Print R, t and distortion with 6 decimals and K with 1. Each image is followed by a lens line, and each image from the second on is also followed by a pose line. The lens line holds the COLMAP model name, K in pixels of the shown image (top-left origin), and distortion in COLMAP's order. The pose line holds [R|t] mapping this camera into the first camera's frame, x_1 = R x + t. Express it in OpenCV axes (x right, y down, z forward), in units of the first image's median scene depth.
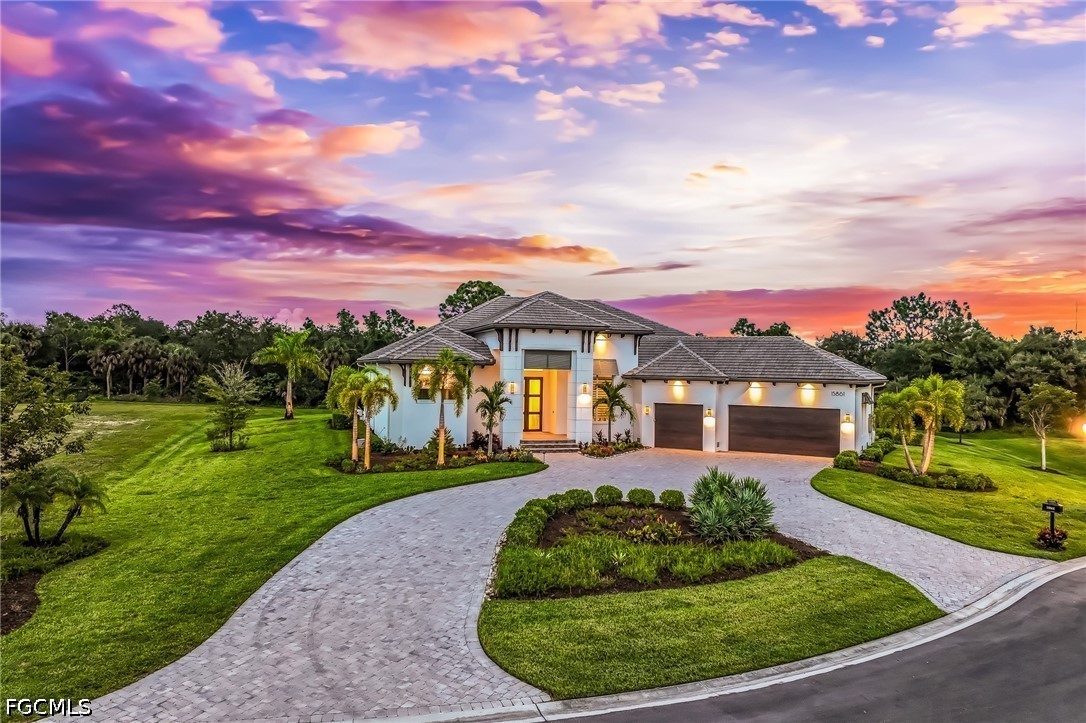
lens RADIAL K [[761.2, 0, 544.6], [0, 761.2, 363.8], [0, 0, 1]] dist [-0.003210, 0.026180]
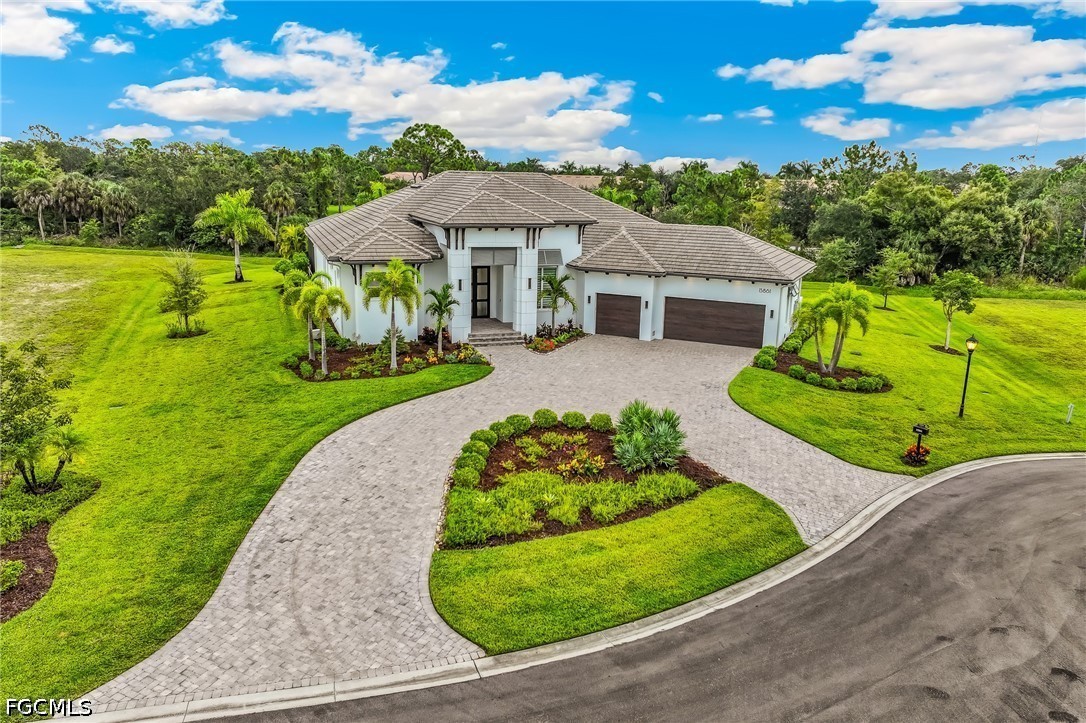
lens RADIAL K [[768.9, 0, 543.0], [0, 768.9, 361.5], [0, 0, 1]] dist [0.006950, 0.007484]
pose [[0.998472, -0.008964, 0.054530, 0.013810], [-0.004396, 0.970746, 0.240068, -0.128948], [-0.055087, -0.239941, 0.969223, -0.059087]]
